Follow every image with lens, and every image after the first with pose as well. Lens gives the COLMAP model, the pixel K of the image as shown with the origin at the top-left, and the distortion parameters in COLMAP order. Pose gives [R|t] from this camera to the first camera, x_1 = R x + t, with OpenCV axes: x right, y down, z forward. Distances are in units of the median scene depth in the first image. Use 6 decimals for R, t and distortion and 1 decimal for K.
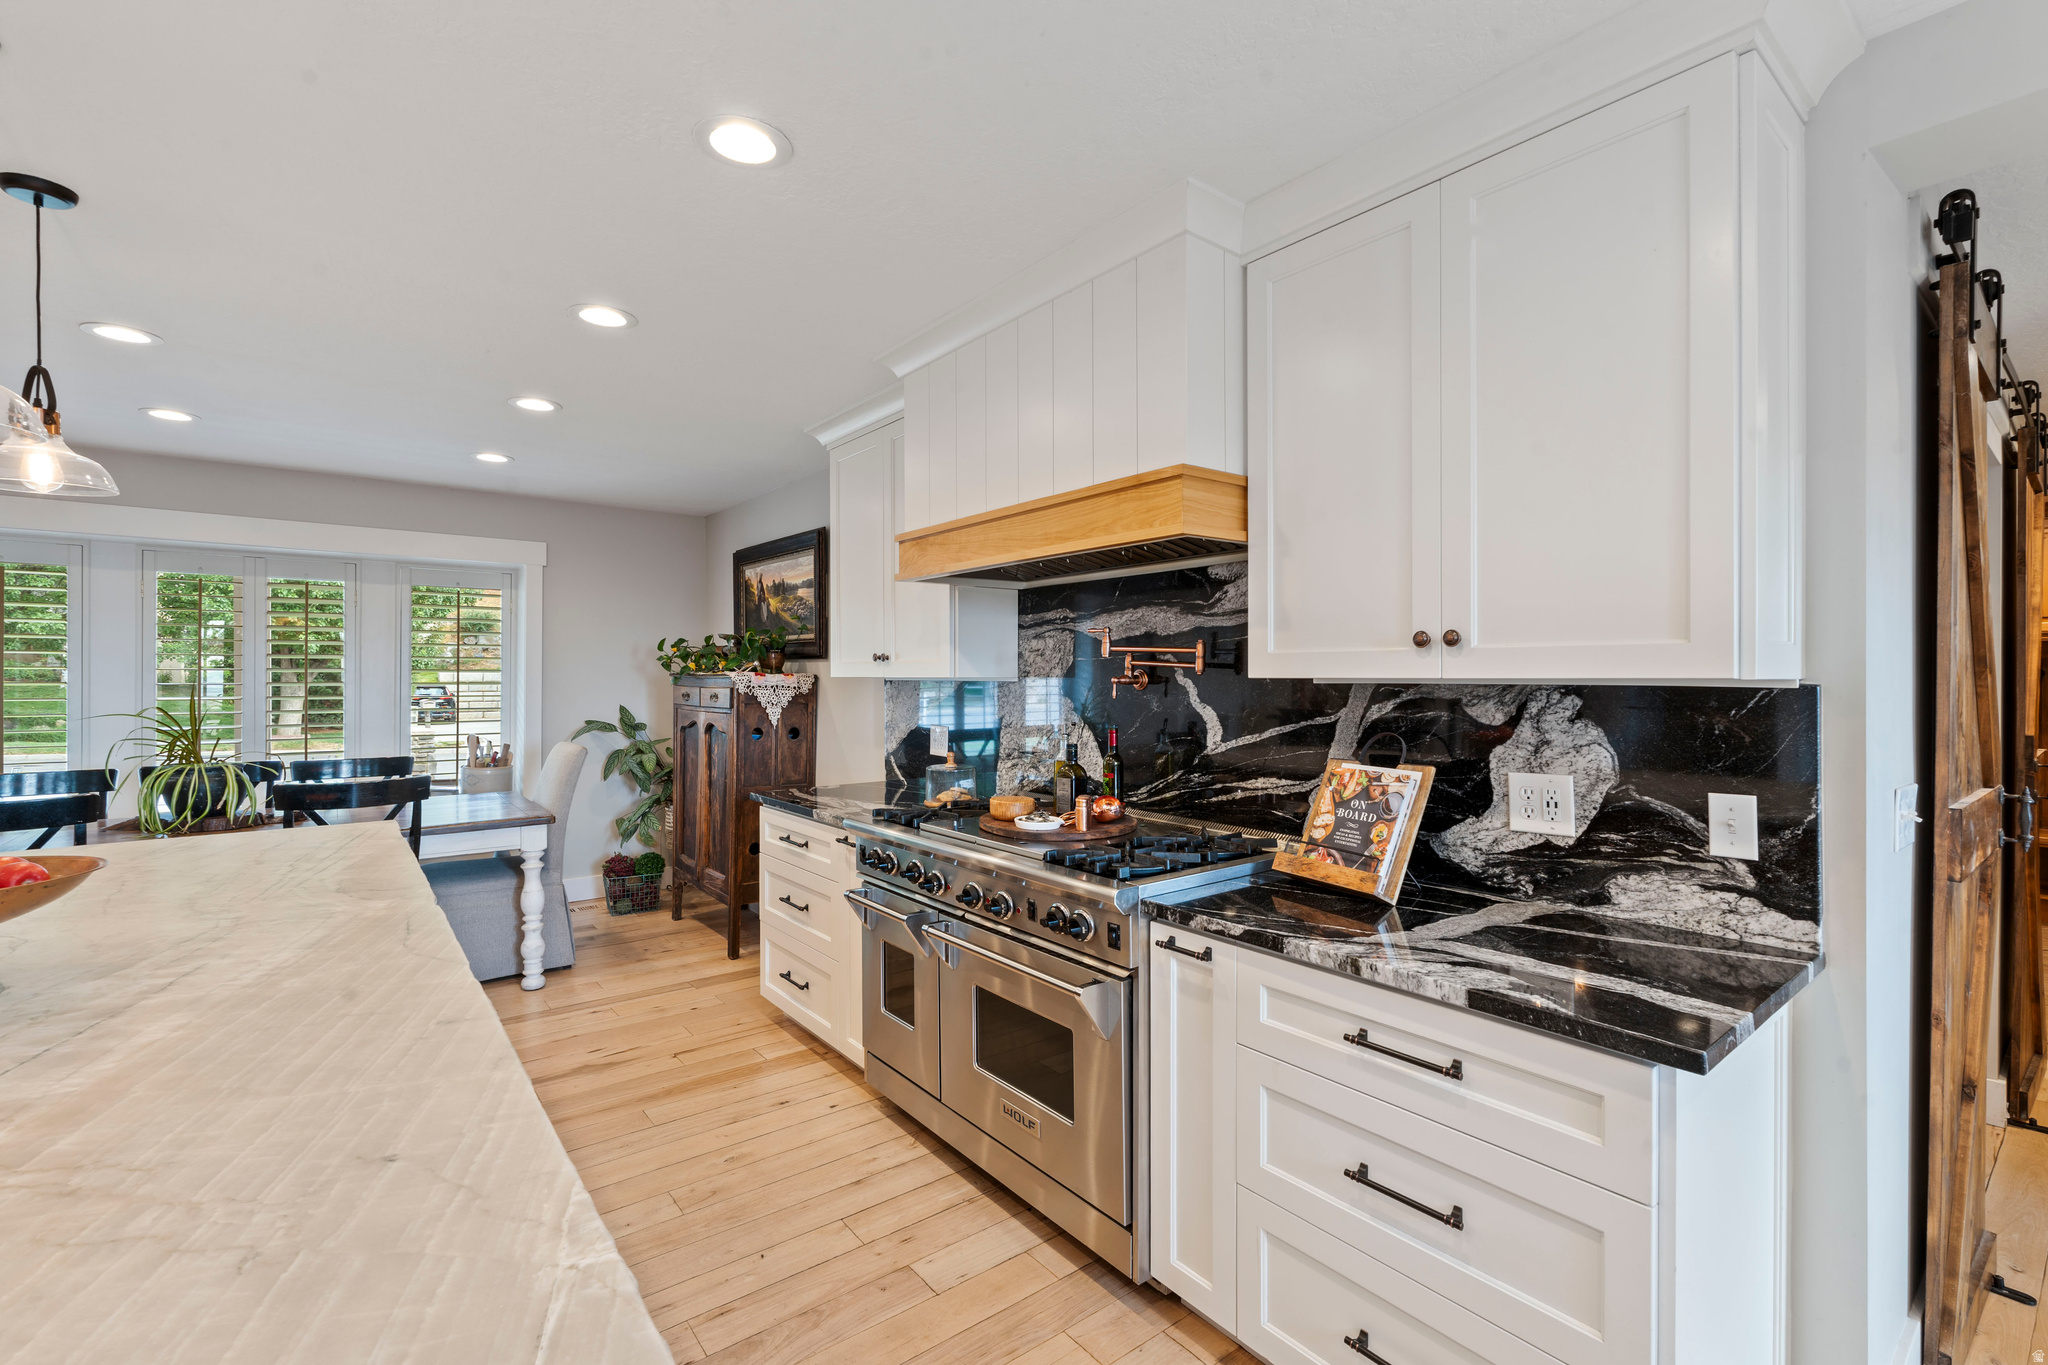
lens RADIAL K [[897.5, 0, 1025.5], [0, 897.5, 682.6], [0, 0, 1]] dist [-0.002531, -0.000196]
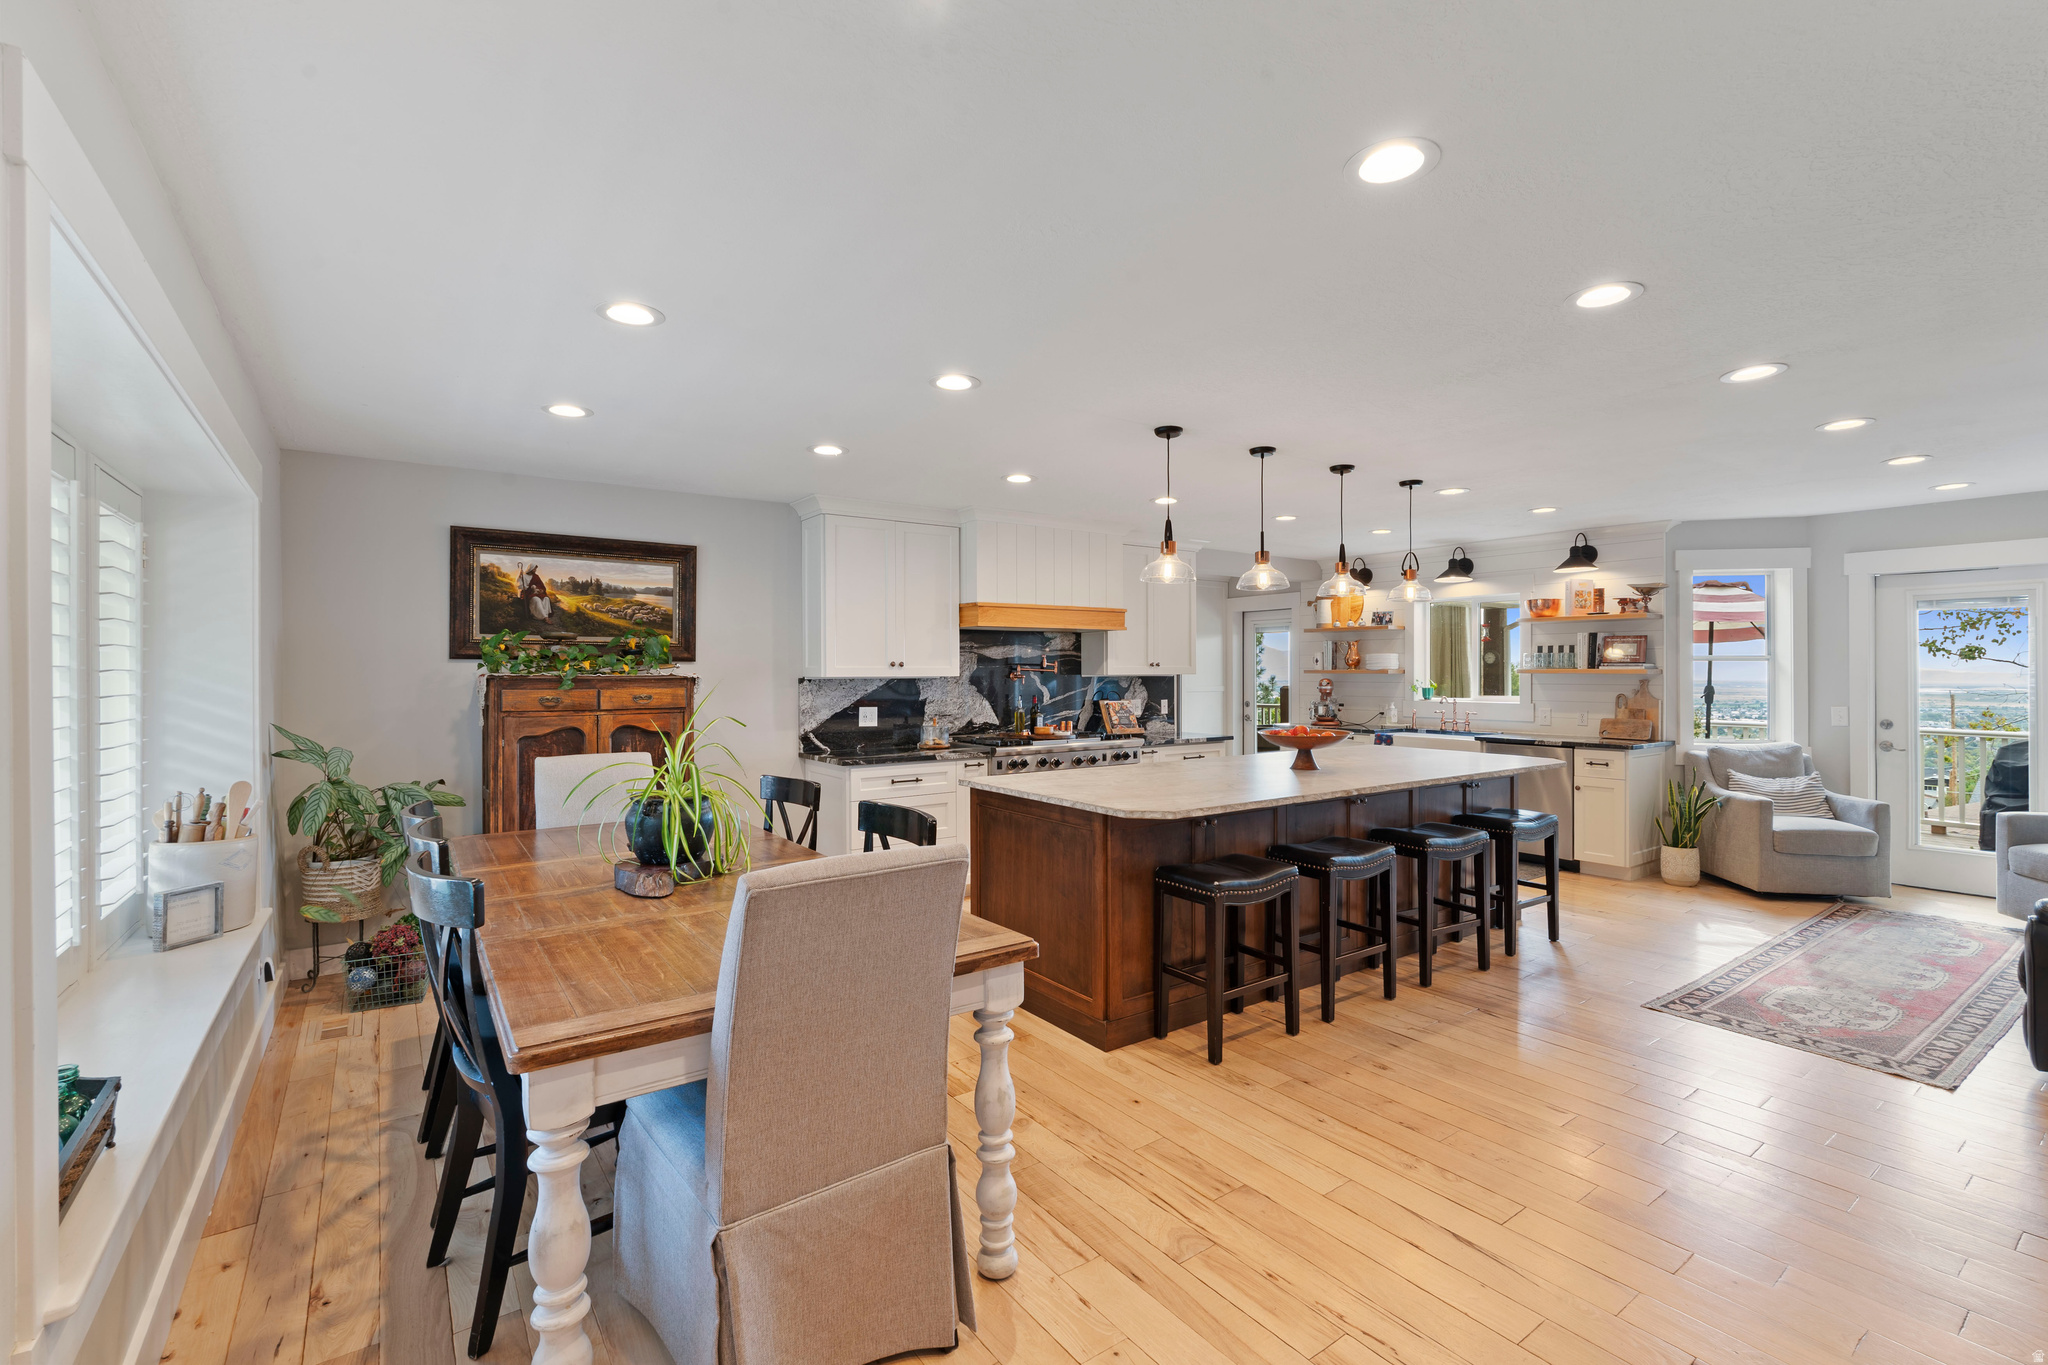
lens RADIAL K [[897.5, 0, 1019.9], [0, 897.5, 669.9], [0, 0, 1]] dist [-0.002531, -0.000196]
pose [[0.054508, 0.004426, 0.998504, -2.845170], [0.013684, 0.999893, -0.005179, -0.009535], [-0.998420, 0.013946, 0.054441, 1.113563]]
